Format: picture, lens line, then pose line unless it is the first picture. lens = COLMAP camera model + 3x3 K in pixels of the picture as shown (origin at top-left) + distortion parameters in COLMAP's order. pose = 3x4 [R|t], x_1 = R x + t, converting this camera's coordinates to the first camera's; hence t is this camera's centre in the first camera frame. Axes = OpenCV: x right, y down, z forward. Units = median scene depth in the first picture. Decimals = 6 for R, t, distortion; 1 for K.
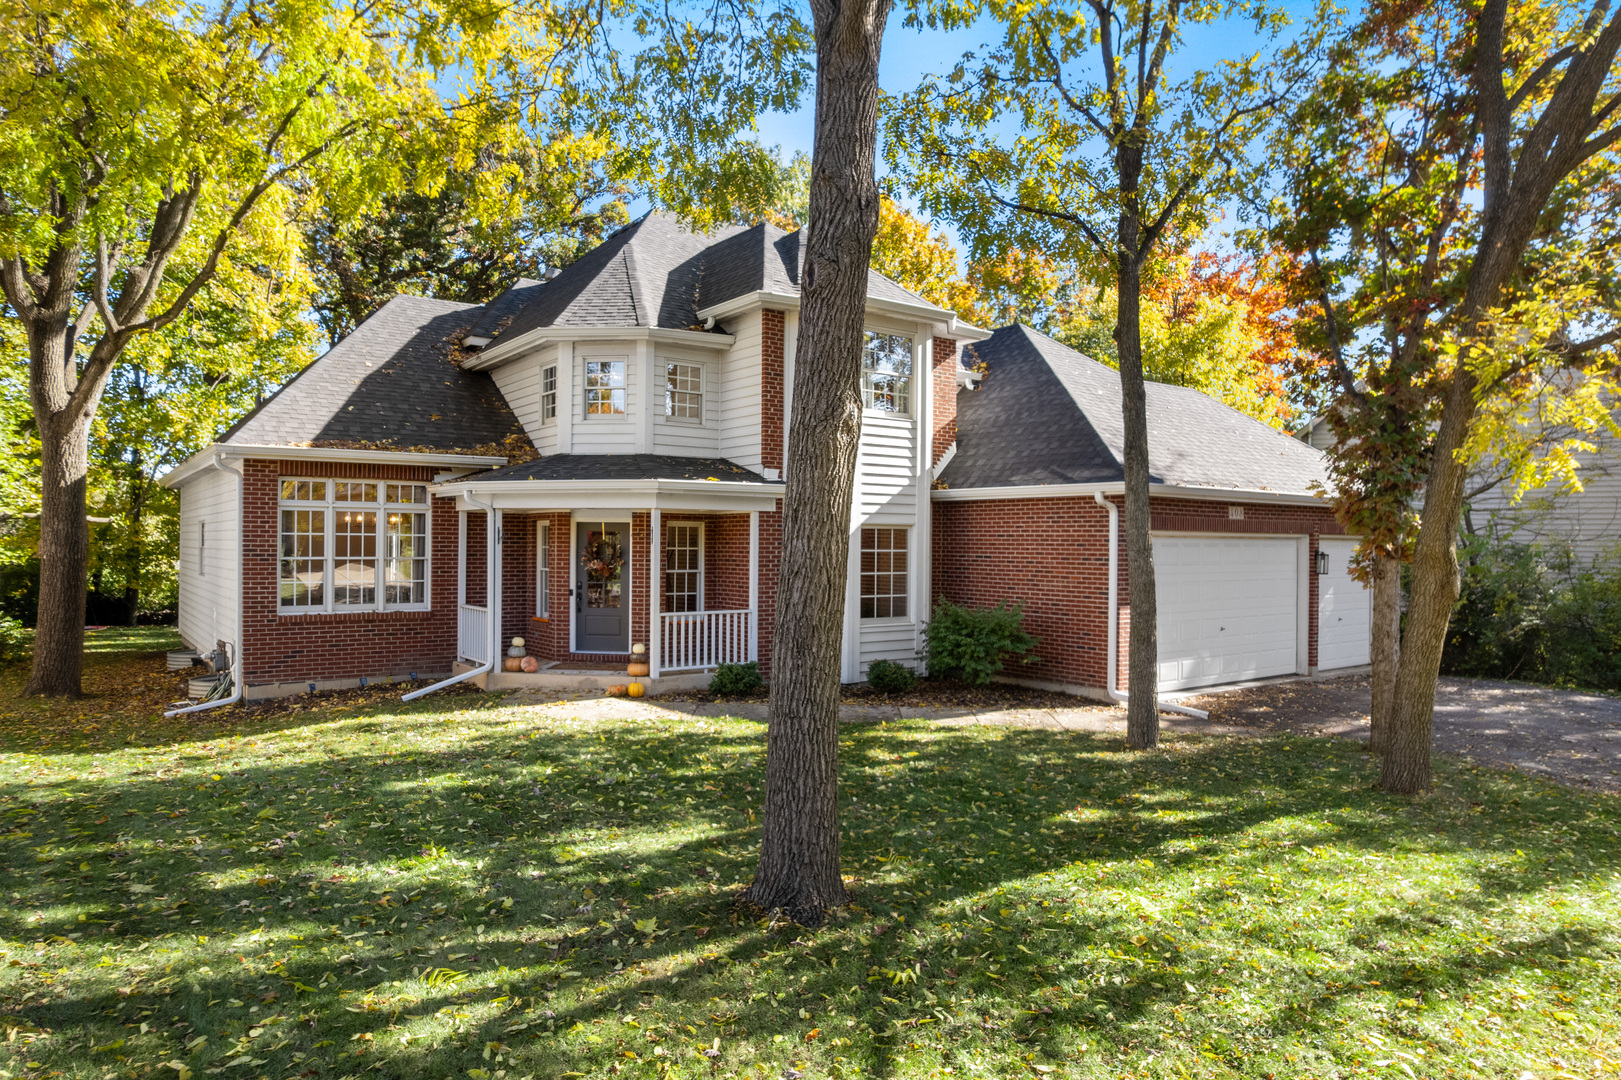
lens RADIAL K [[1026.2, 0, 811.7], [0, 1026.2, 557.0], [0, 0, 1]] dist [-0.000952, 0.000749]
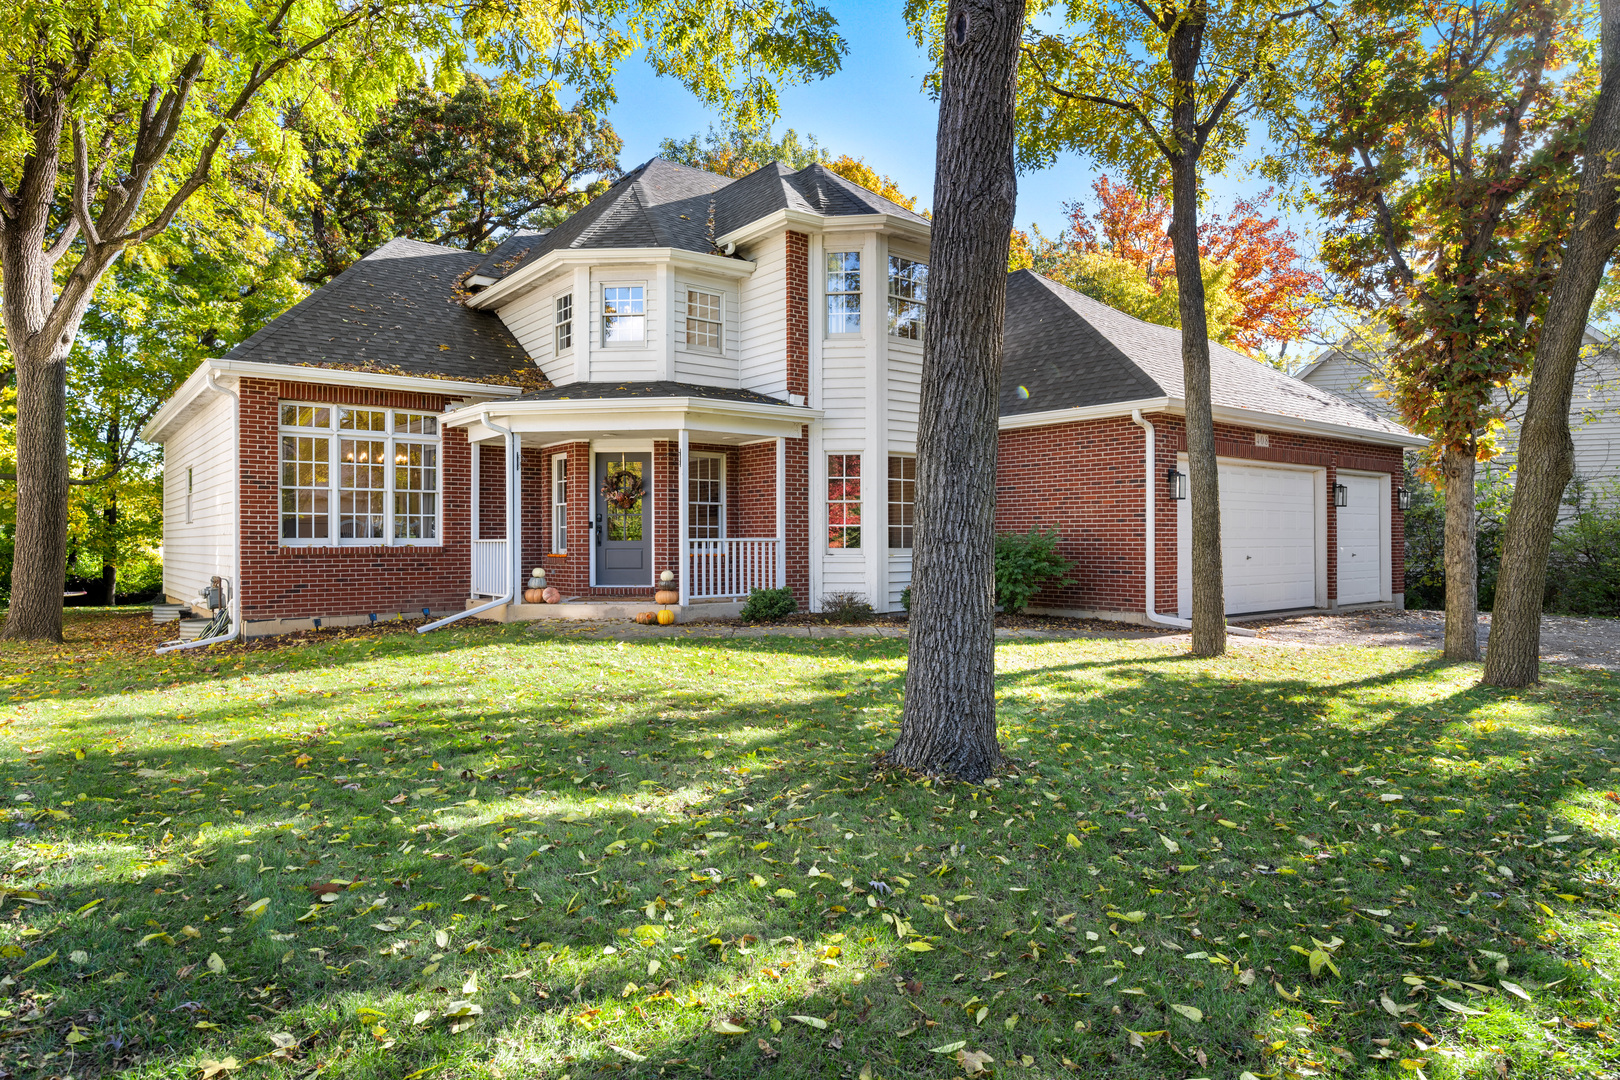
lens RADIAL K [[963.3, 0, 810.0], [0, 963.3, 540.0], [0, 0, 1]] dist [0.052209, -0.034386]
pose [[0.999230, -0.011097, 0.037646, -0.062835], [0.011531, 0.999869, -0.011321, 0.062525], [-0.037515, 0.011746, 0.999227, 0.080966]]
